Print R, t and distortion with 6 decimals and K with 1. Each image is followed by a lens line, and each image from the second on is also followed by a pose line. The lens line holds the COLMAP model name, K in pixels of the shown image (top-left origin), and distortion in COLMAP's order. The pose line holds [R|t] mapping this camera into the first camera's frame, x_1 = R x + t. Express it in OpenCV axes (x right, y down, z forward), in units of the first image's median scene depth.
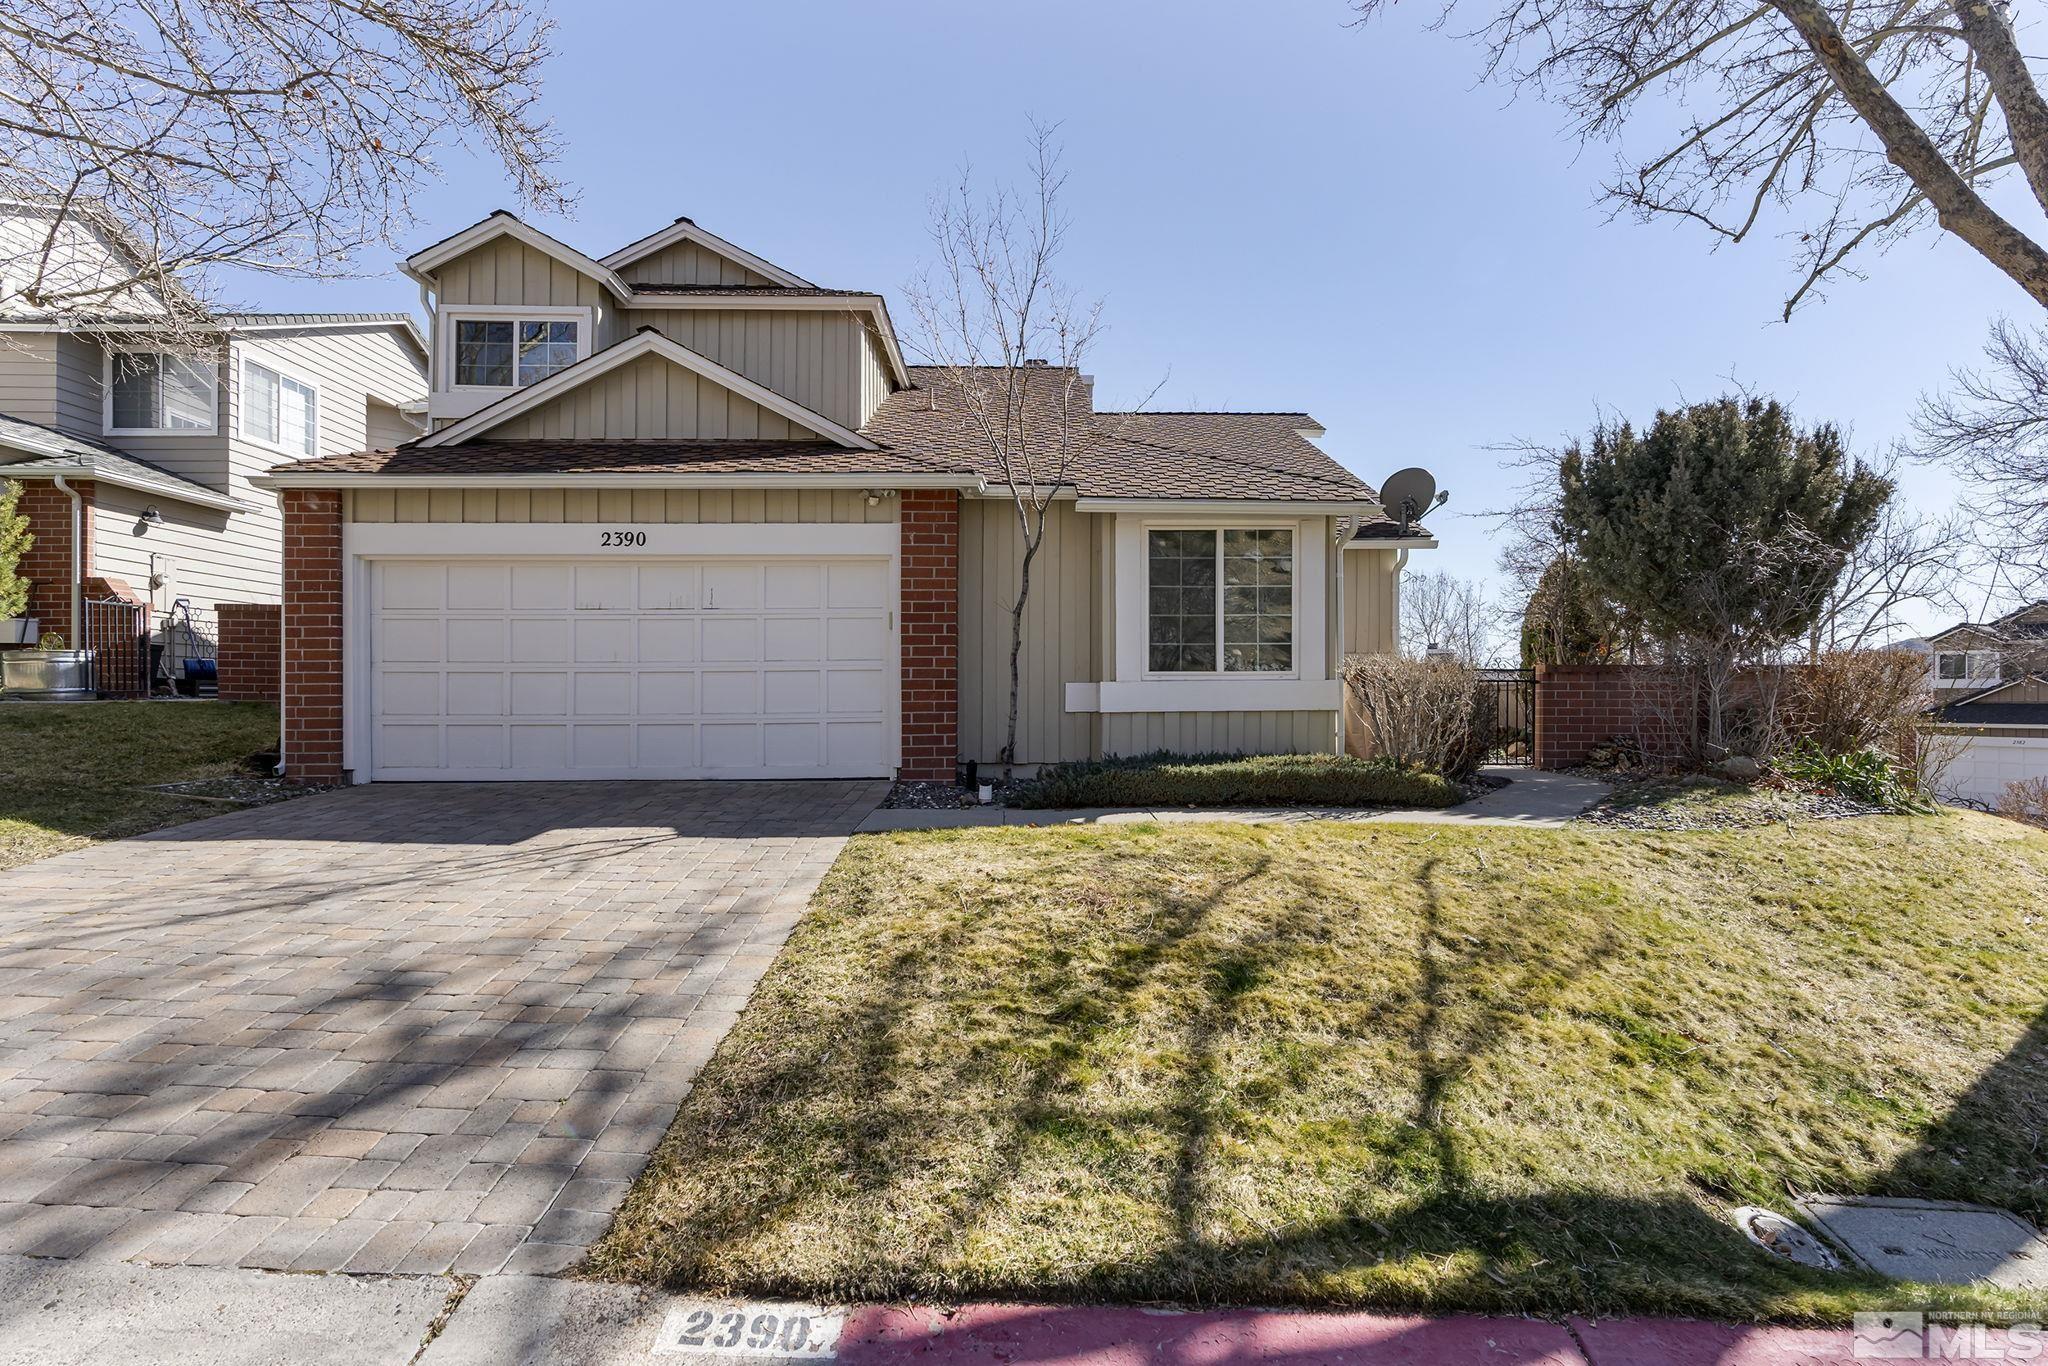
lens RADIAL K [[950.9, 0, 1027.0], [0, 950.9, 671.4], [0, 0, 1]] dist [-0.013035, 0.006686]
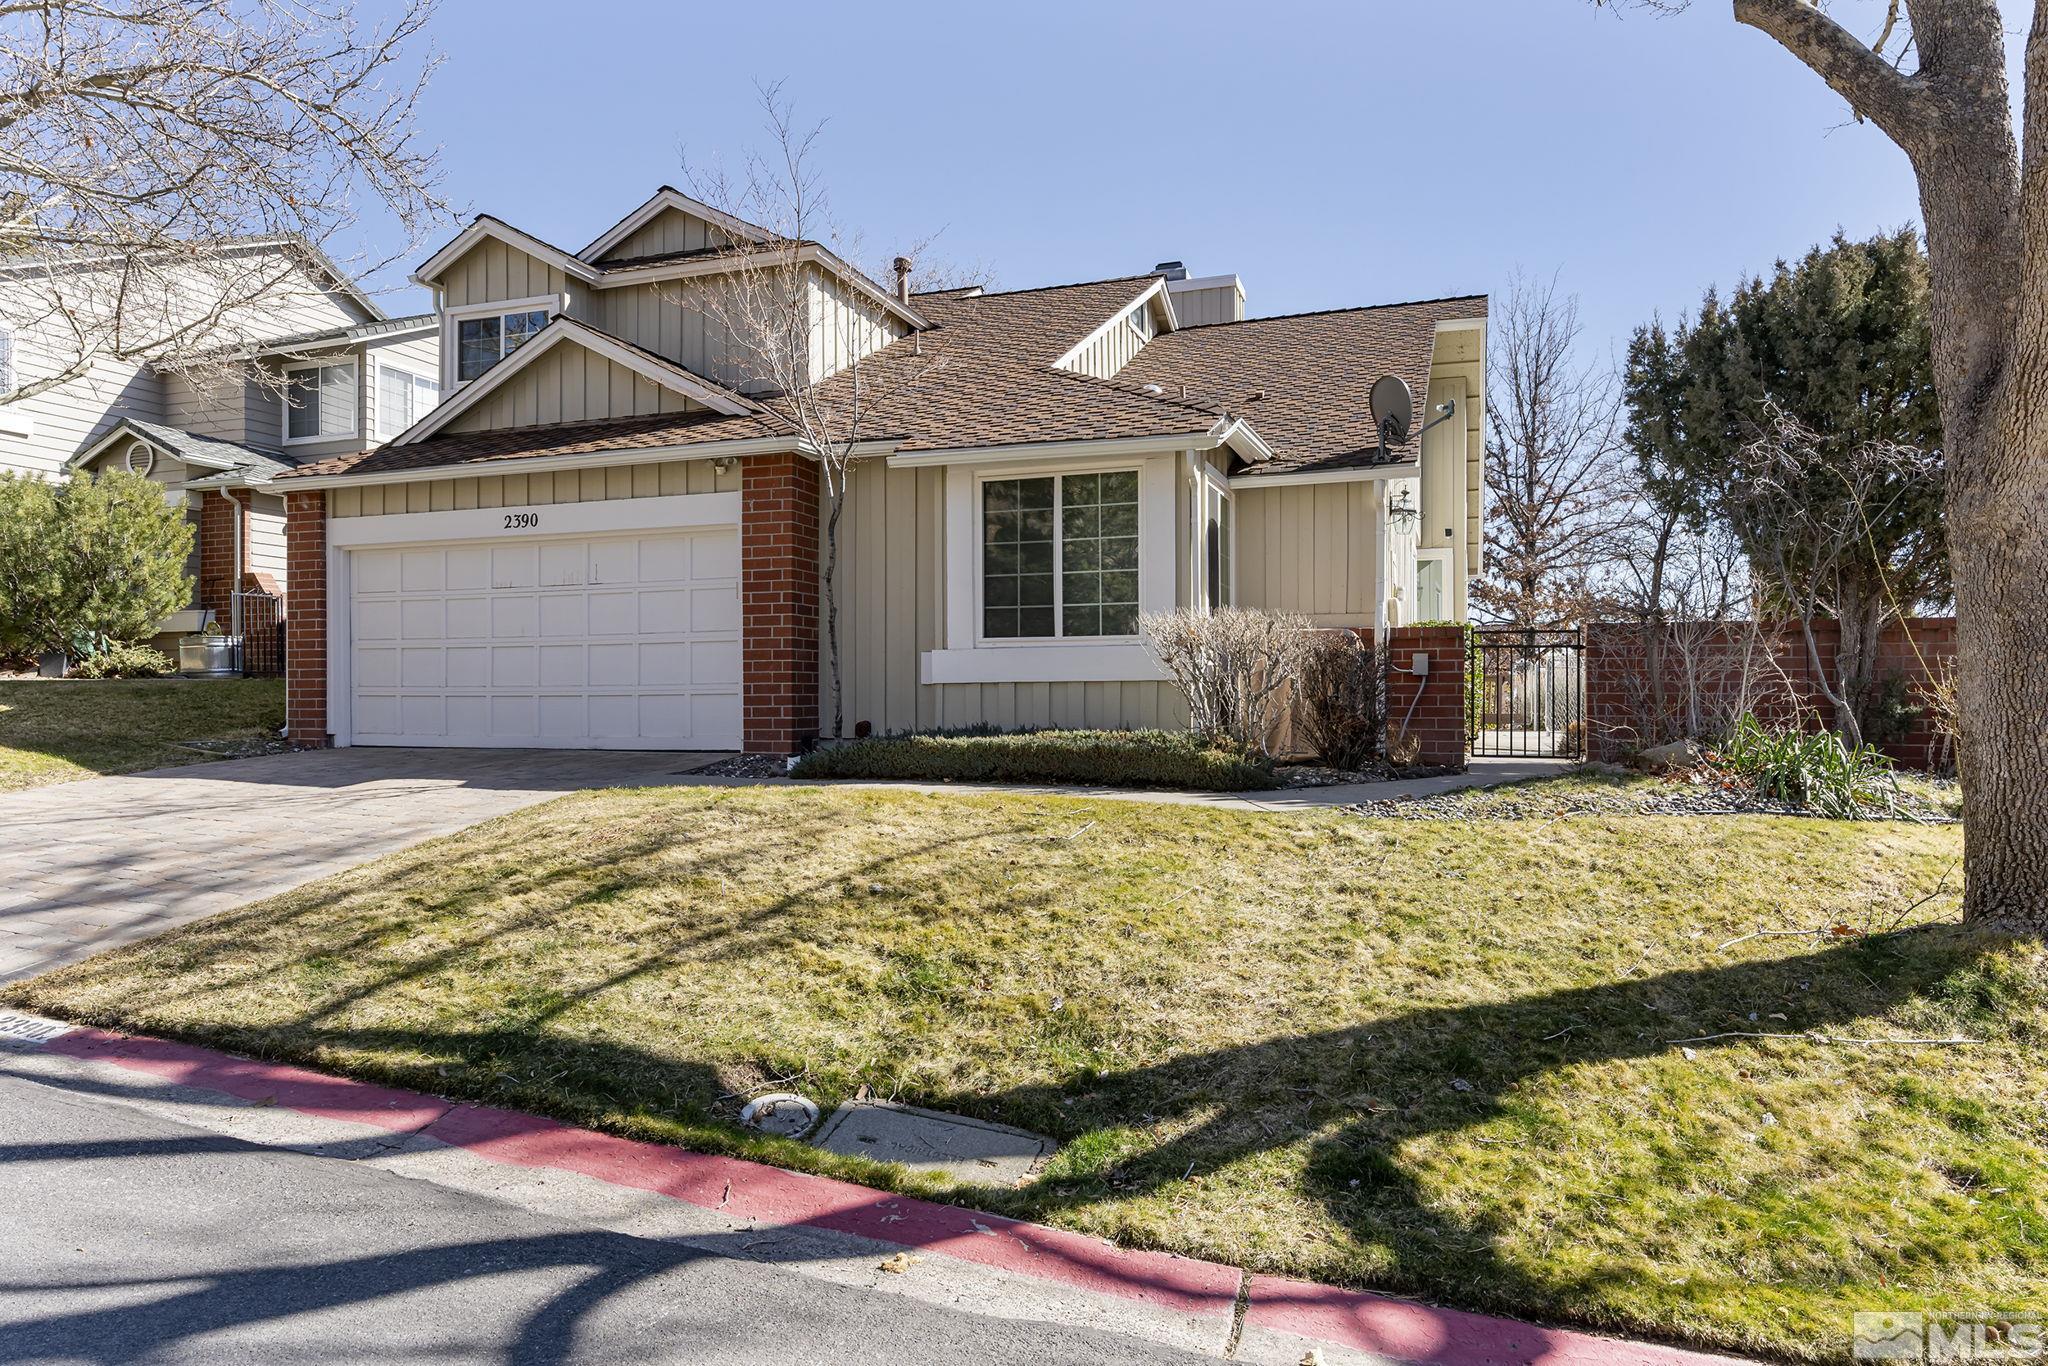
lens RADIAL K [[1390.1, 0, 1209.7], [0, 1390.1, 670.1], [0, 0, 1]] dist [-0.006466, 0.003084]
pose [[0.928588, -0.007960, -0.371028, 0.839593], [0.008491, 0.999964, -0.000204, 0.033462], [0.371016, -0.002961, 0.928622, -0.154257]]
